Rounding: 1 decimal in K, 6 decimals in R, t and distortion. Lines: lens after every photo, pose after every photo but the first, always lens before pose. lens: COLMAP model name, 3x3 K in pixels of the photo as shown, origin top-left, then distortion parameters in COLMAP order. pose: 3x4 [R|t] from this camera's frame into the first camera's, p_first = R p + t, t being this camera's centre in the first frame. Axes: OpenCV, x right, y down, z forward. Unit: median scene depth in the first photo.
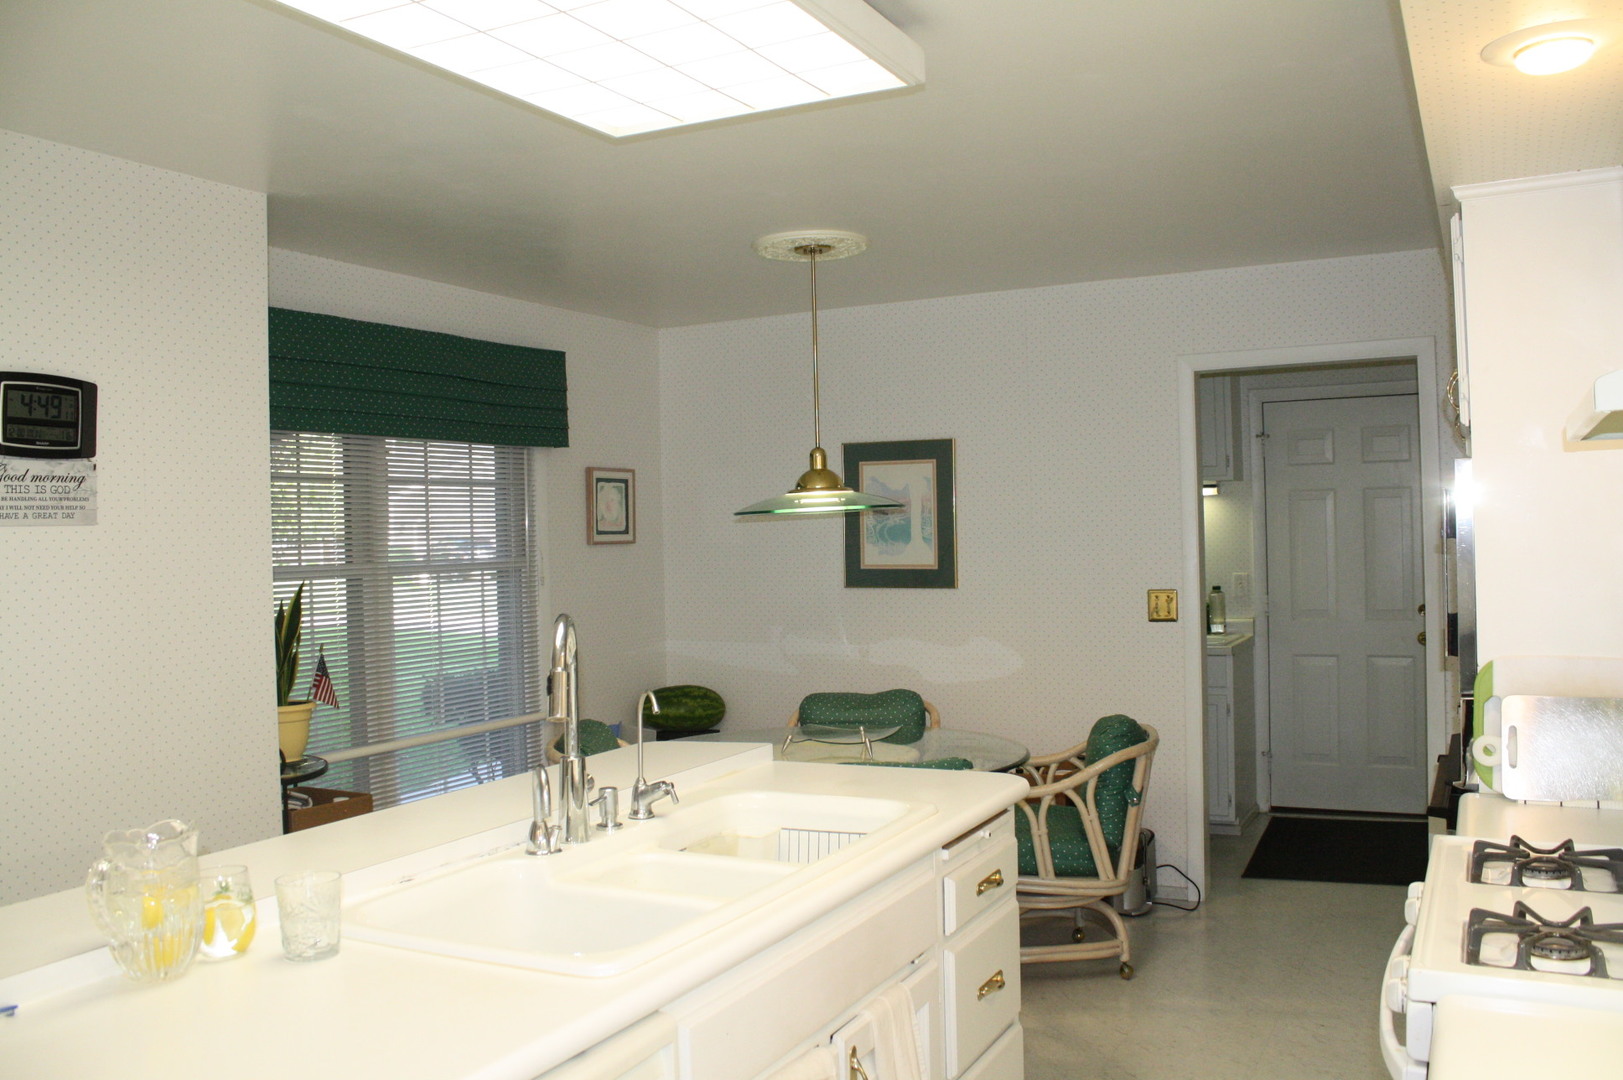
lens RADIAL K [[1358.2, 0, 813.5], [0, 1358.2, 536.2], [0, 0, 1]] dist [-0.160908, 0.097596]
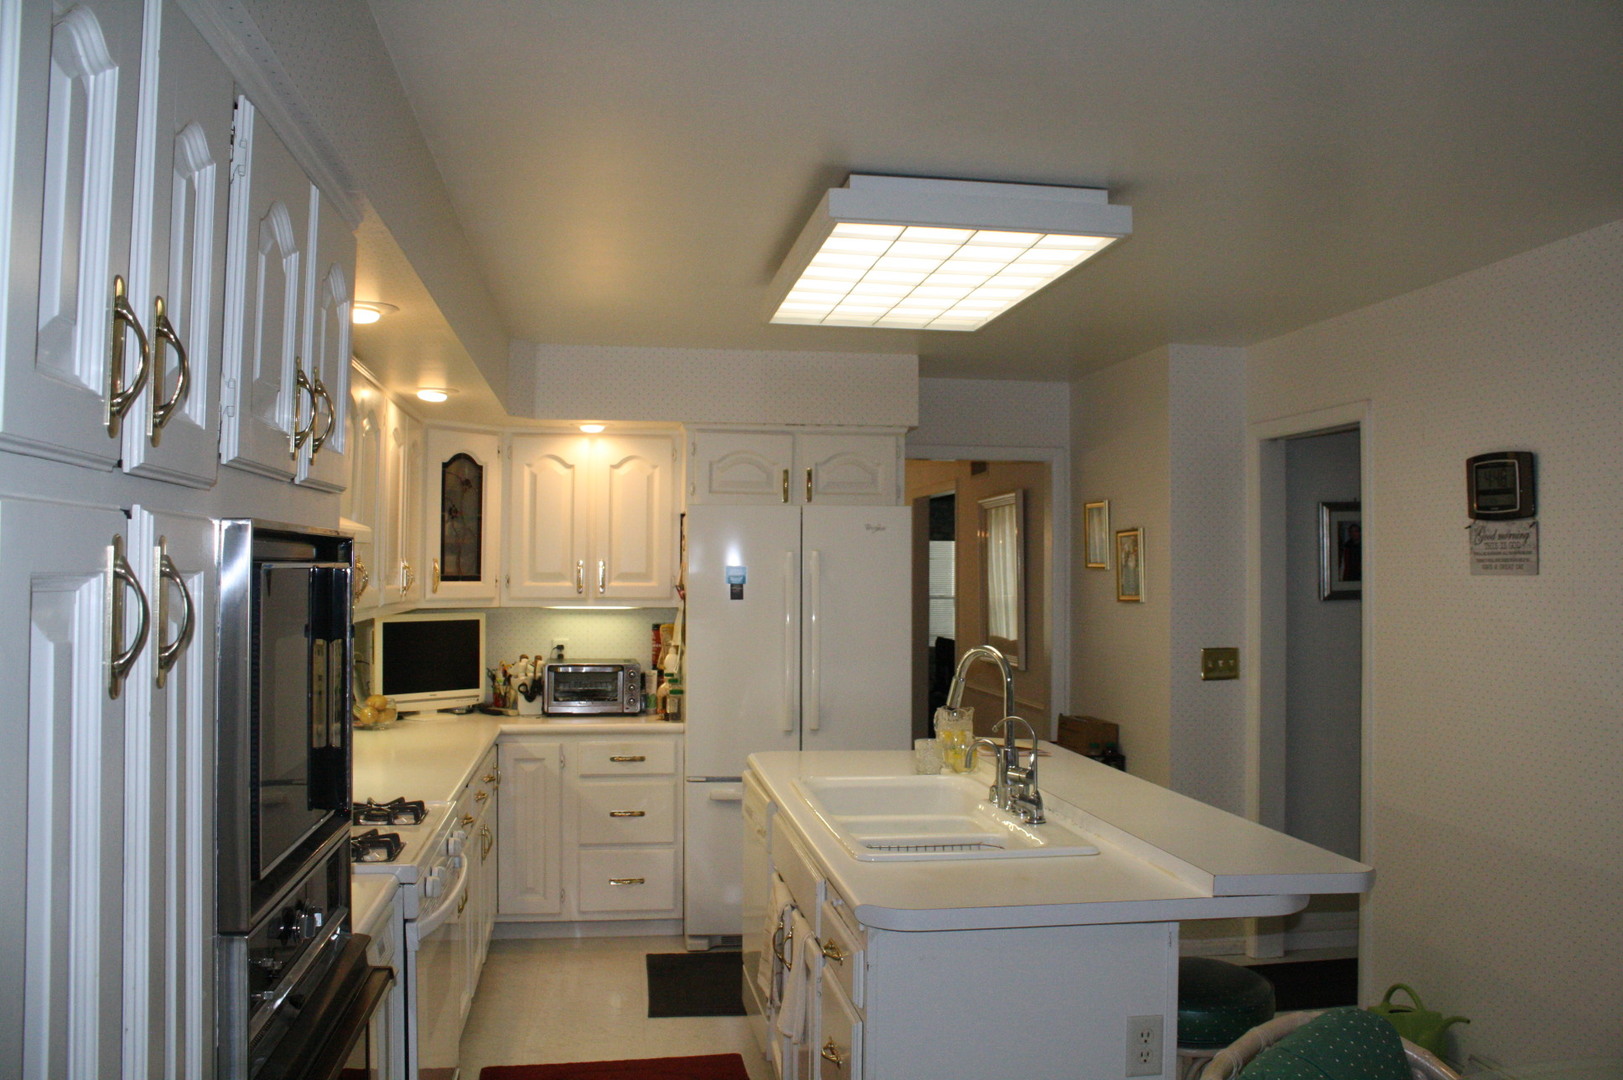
lens RADIAL K [[1358.2, 0, 810.7], [0, 1358.2, 532.8], [0, 0, 1]] dist [-0.160908, 0.097596]
pose [[-0.815787, -0.003473, -0.578342, 0.648373], [0.003810, 0.999928, -0.011379, -0.035924], [0.578340, -0.011486, -0.815715, 1.605915]]
